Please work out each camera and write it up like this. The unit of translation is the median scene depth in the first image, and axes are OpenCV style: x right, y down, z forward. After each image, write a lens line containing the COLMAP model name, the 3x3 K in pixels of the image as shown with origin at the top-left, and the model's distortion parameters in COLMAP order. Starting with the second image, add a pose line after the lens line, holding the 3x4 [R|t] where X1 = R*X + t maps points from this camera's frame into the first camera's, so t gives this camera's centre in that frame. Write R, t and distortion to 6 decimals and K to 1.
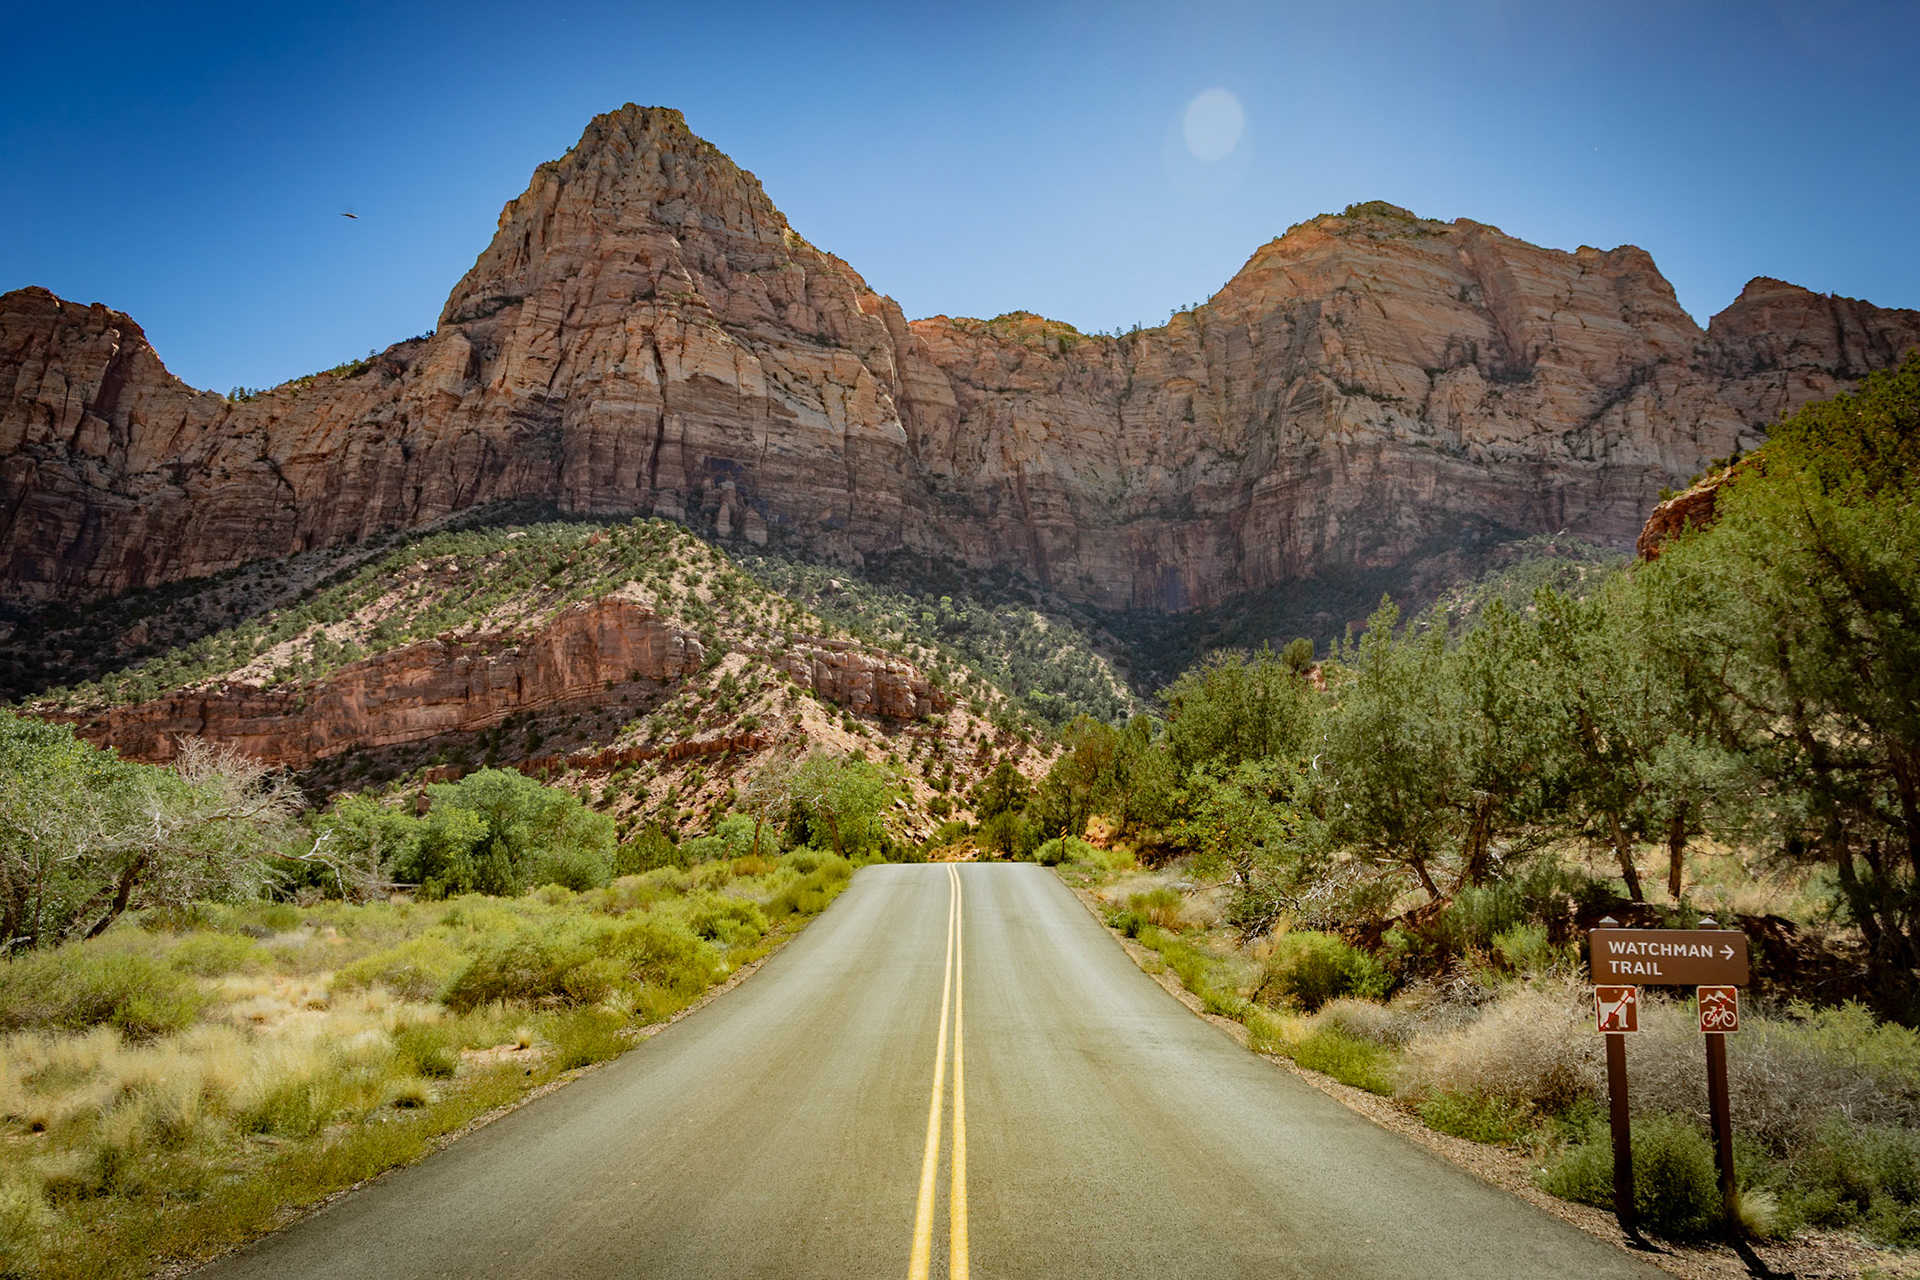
lens RADIAL K [[1591.5, 0, 962.2], [0, 1591.5, 678.9], [0, 0, 1]] dist [-0.001595, -0.001434]
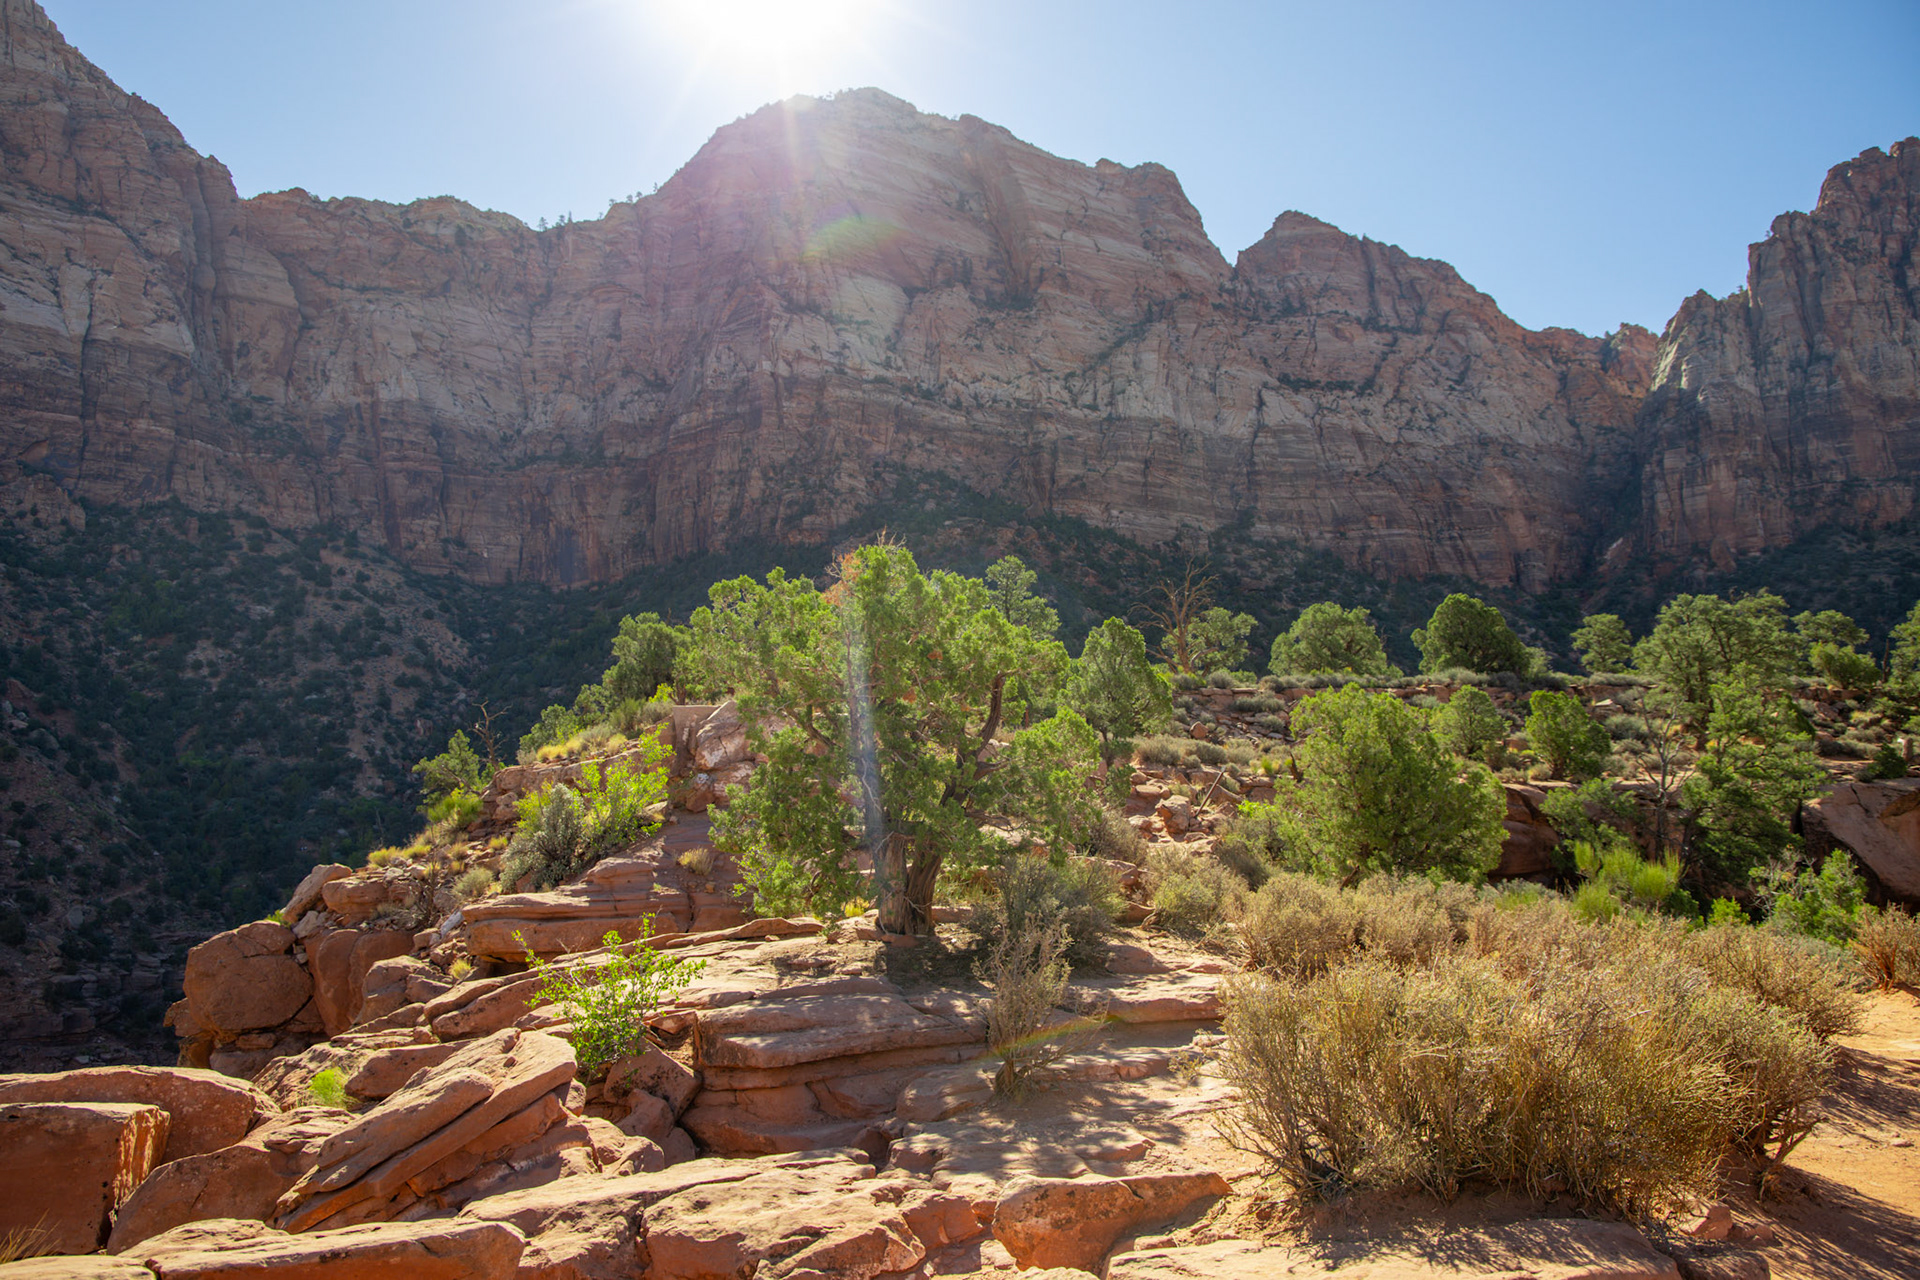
lens RADIAL K [[1441.7, 0, 960.0], [0, 1441.7, 640.0], [0, 0, 1]] dist [-0.139768, 0.139646]
pose [[0.975098, 0.005903, 0.221695, 0.161683], [-0.015787, 0.998957, 0.042838, -0.048339], [-0.221211, -0.045271, 0.974175, 0.284189]]
